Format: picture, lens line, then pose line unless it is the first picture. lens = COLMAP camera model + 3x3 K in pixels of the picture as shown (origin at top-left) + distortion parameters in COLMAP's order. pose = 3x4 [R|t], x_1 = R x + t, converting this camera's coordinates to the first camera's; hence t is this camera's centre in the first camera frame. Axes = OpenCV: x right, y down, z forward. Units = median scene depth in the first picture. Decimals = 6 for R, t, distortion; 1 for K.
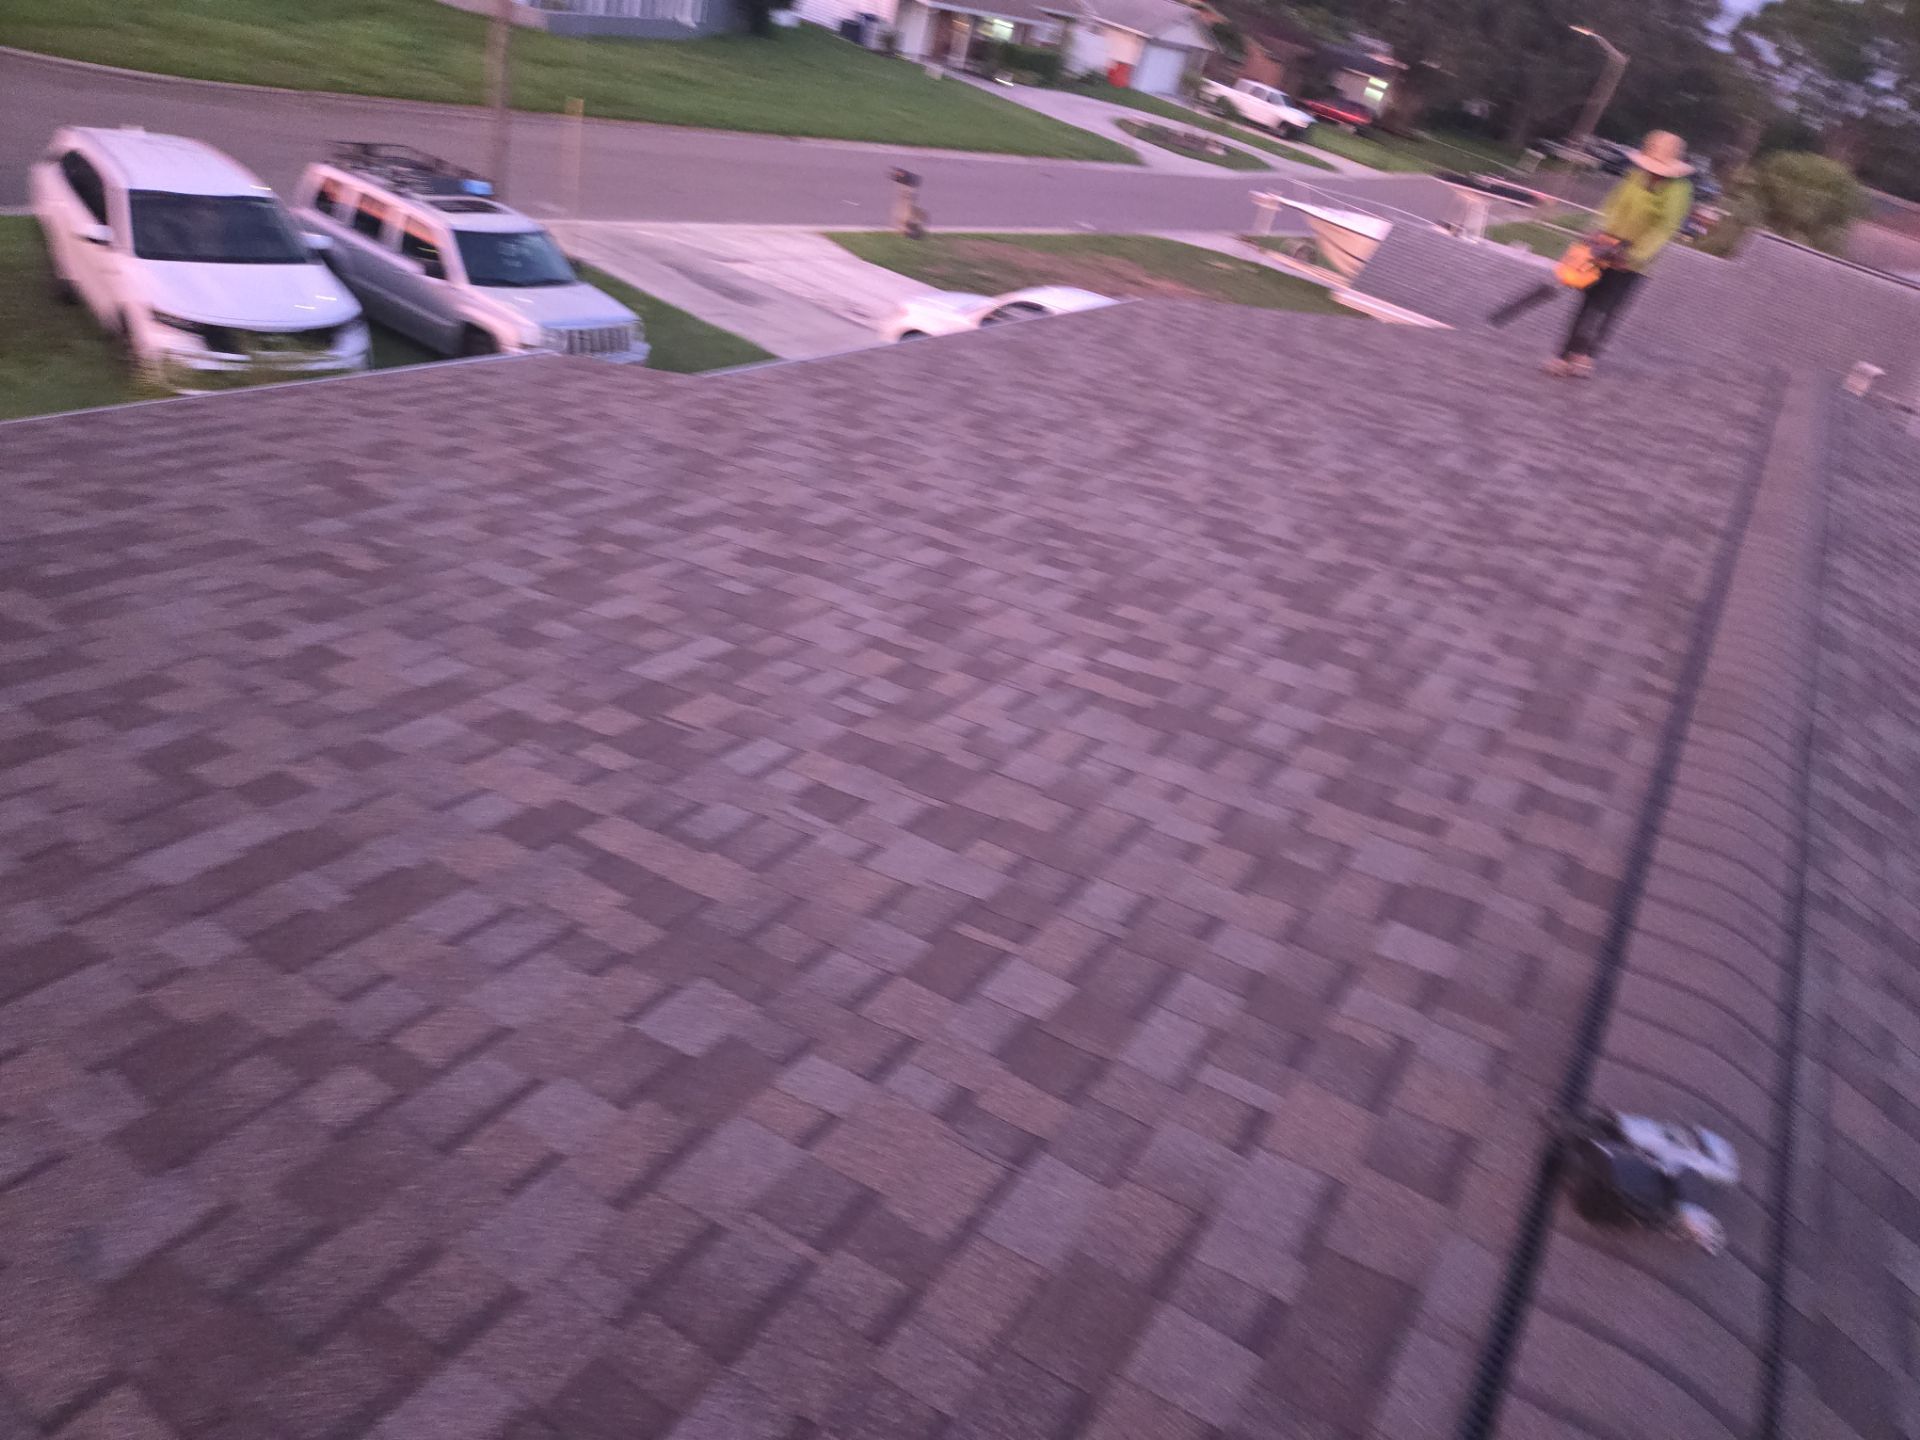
lens RADIAL K [[1277.5, 0, 959.1], [0, 1277.5, 735.1], [0, 0, 1]] dist [0.089346, -0.075601]
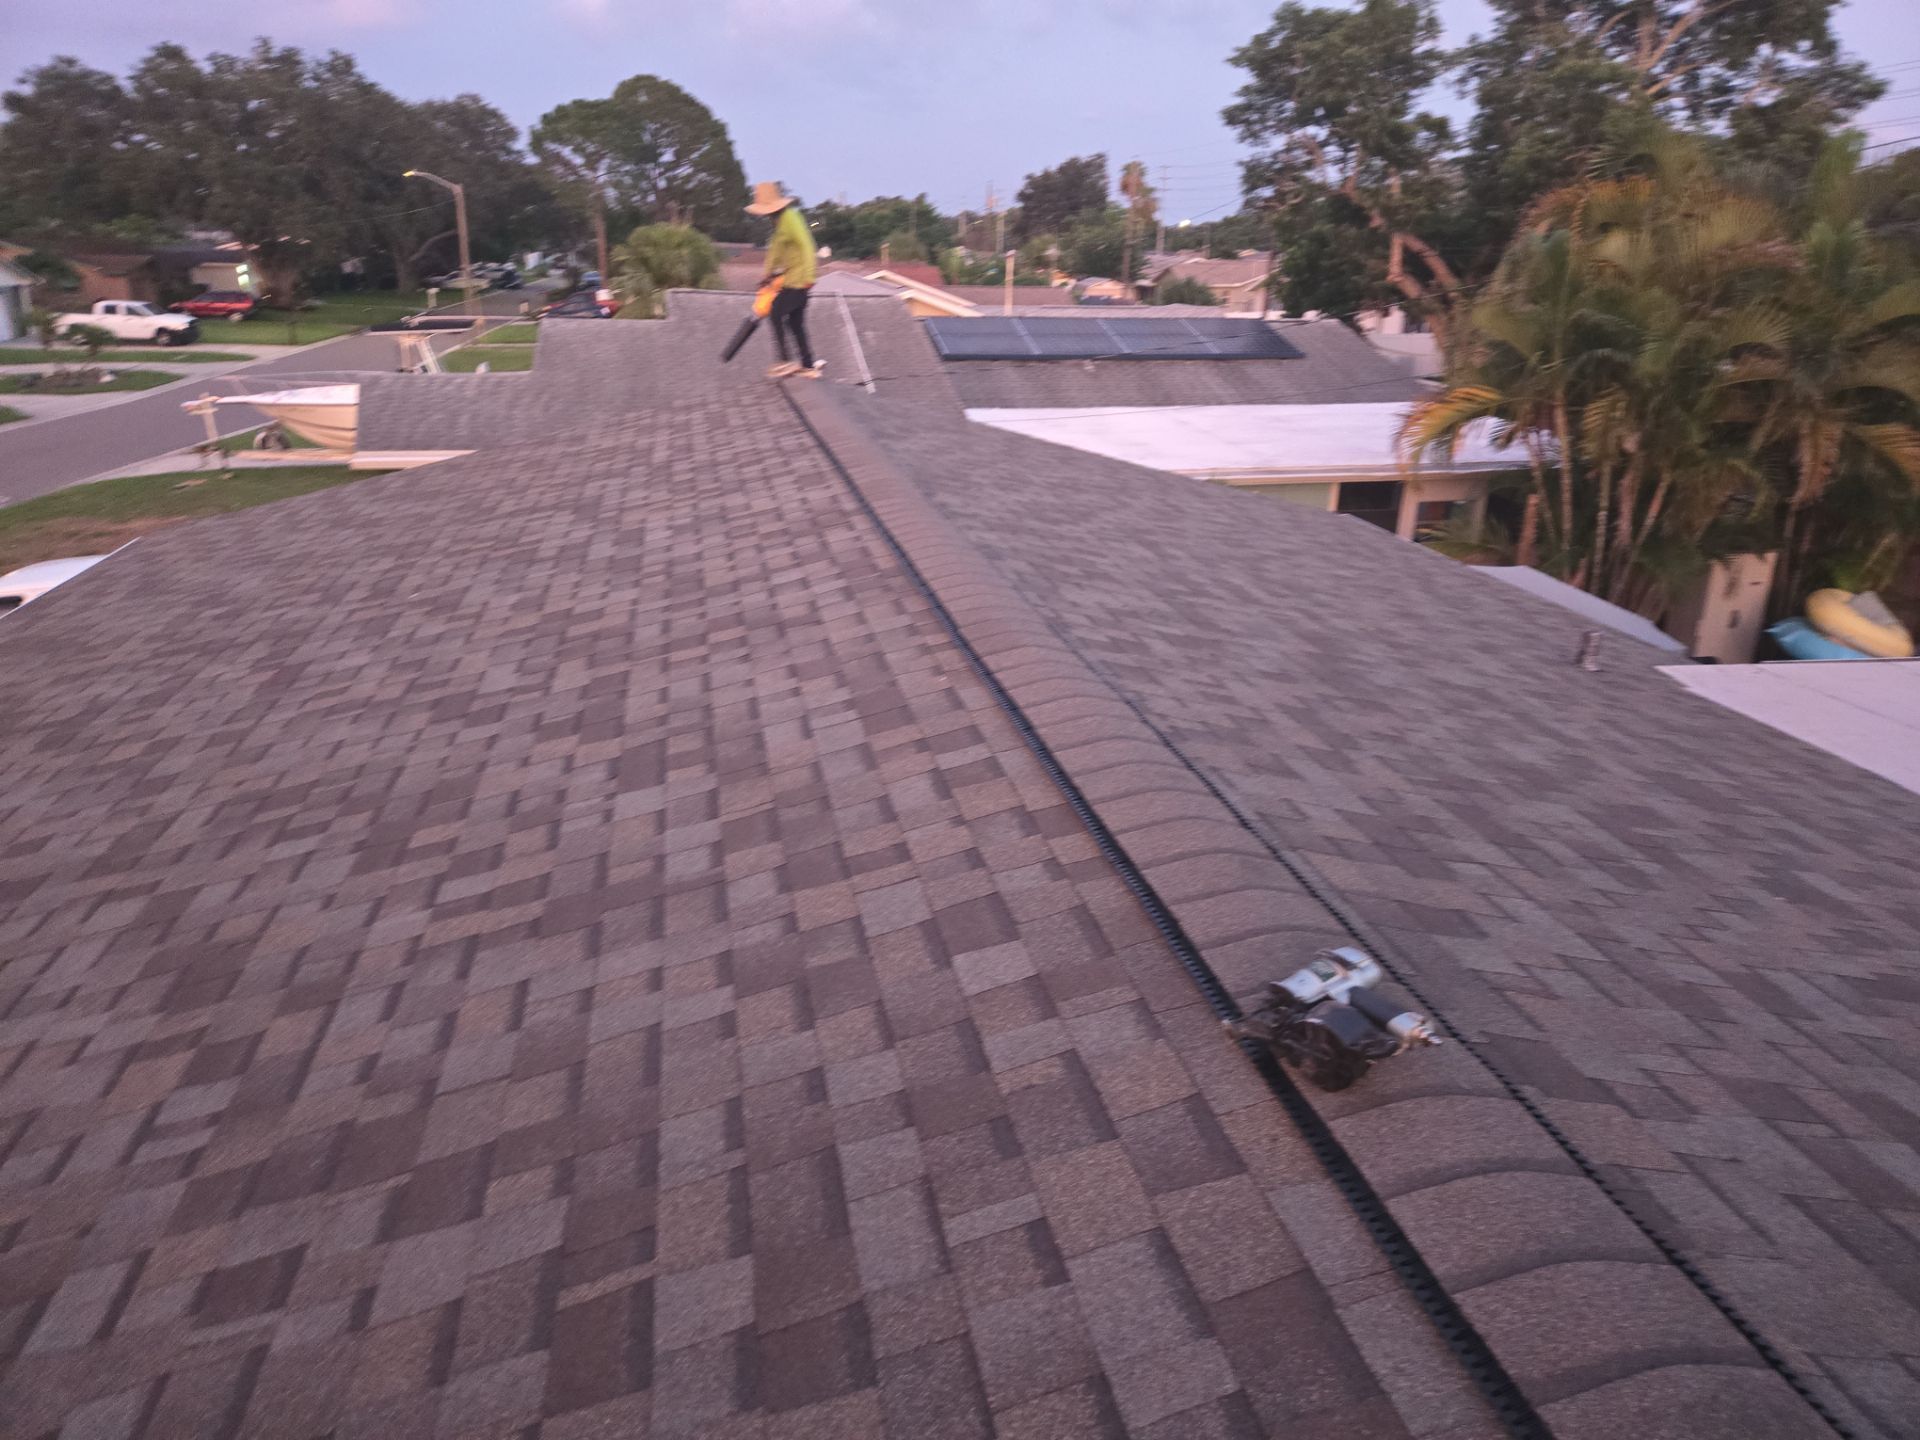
lens RADIAL K [[1277.5, 0, 959.1], [0, 1277.5, 735.1], [0, 0, 1]] dist [0.089346, -0.075601]
pose [[0.691721, -0.467500, 0.550424, -0.070407], [0.517188, 0.852646, 0.074239, -0.042953], [-0.504023, 0.233320, 0.831578, 0.136860]]
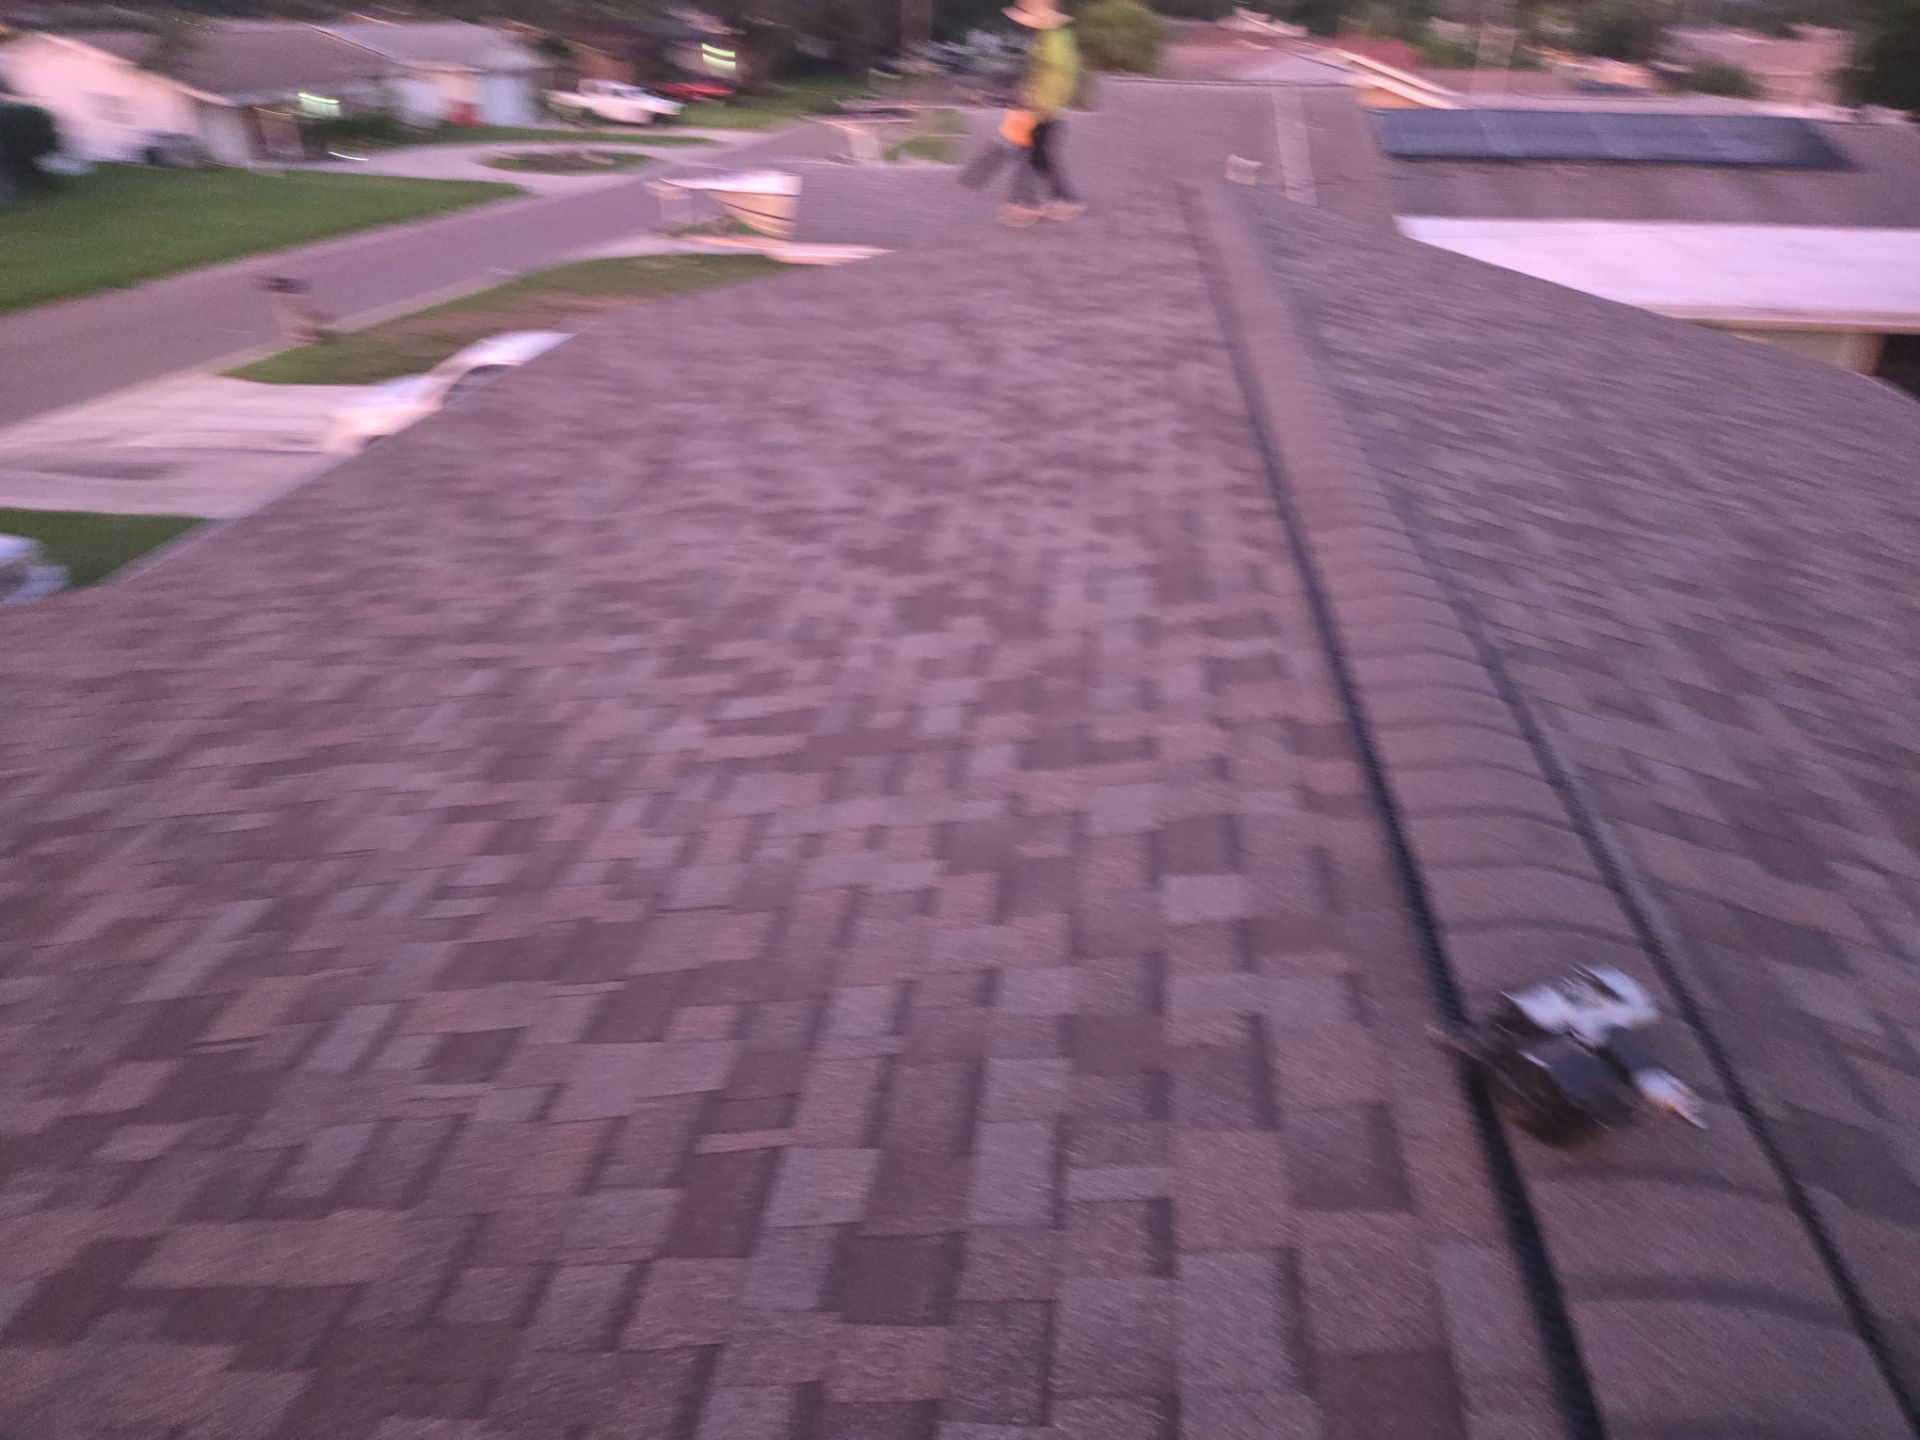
lens RADIAL K [[1266.4, 0, 952.6], [0, 1266.4, 741.8], [0, 0, 1]] dist [0.087773, -0.070449]
pose [[0.872938, -0.417798, 0.251842, 0.025673], [0.415675, 0.907240, 0.064264, -0.037133], [-0.255331, 0.048586, 0.965632, 0.153836]]
